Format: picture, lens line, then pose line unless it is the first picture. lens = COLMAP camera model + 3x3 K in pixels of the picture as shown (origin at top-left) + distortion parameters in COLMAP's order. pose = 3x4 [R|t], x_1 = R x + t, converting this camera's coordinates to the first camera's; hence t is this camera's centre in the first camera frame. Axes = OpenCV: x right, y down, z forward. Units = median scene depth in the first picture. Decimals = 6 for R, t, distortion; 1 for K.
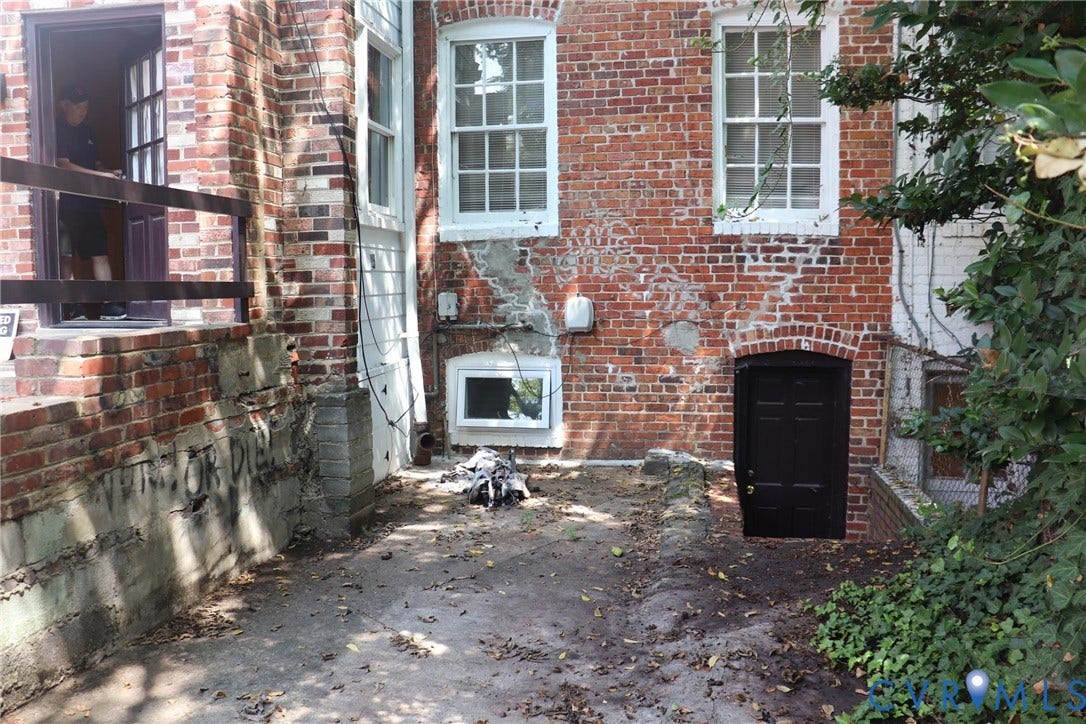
lens RADIAL K [[892.8, 0, 543.0], [0, 892.8, 362.0], [0, 0, 1]] dist [-0.173303, 0.160139]
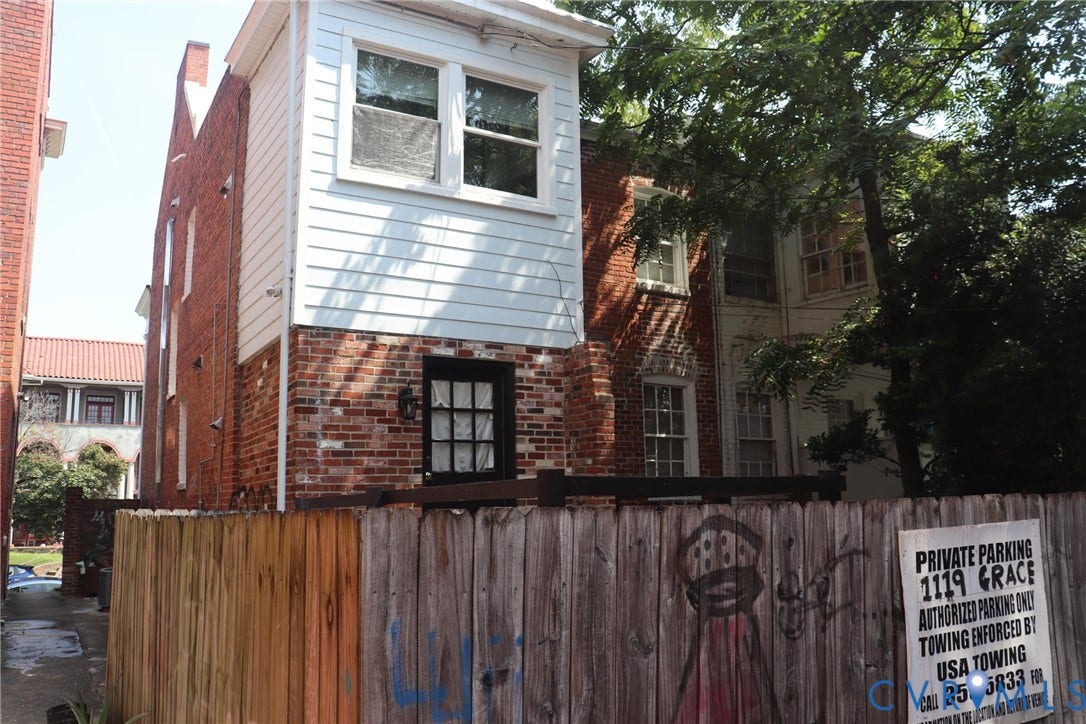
lens RADIAL K [[892.8, 0, 543.0], [0, 892.8, 362.0], [0, 0, 1]] dist [-0.173303, 0.160139]
pose [[0.759517, 0.098986, 0.642912, -1.475697], [0.072725, 0.969236, -0.235144, -0.018626], [-0.646409, 0.225352, 0.728953, -0.265470]]
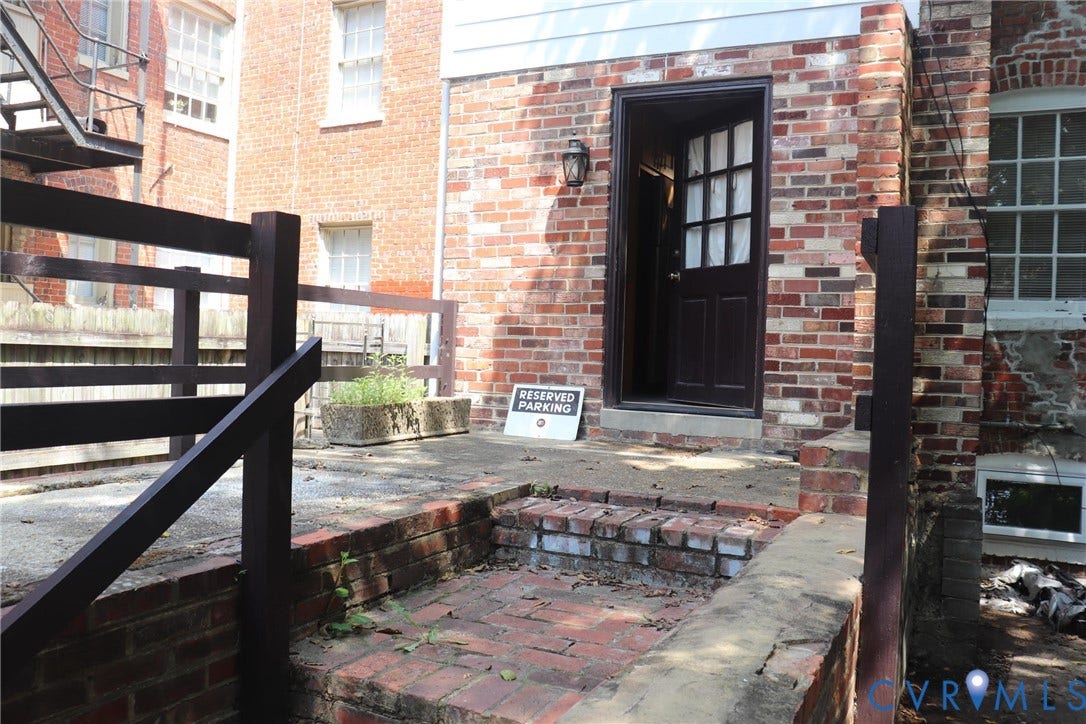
lens RADIAL K [[892.8, 0, 543.0], [0, 892.8, 362.0], [0, 0, 1]] dist [-0.173303, 0.160139]
pose [[0.960058, 0.043787, -0.276355, -0.402534], [-0.063422, 0.996027, -0.062514, -0.025935], [0.272520, 0.077544, 0.959020, 0.030125]]
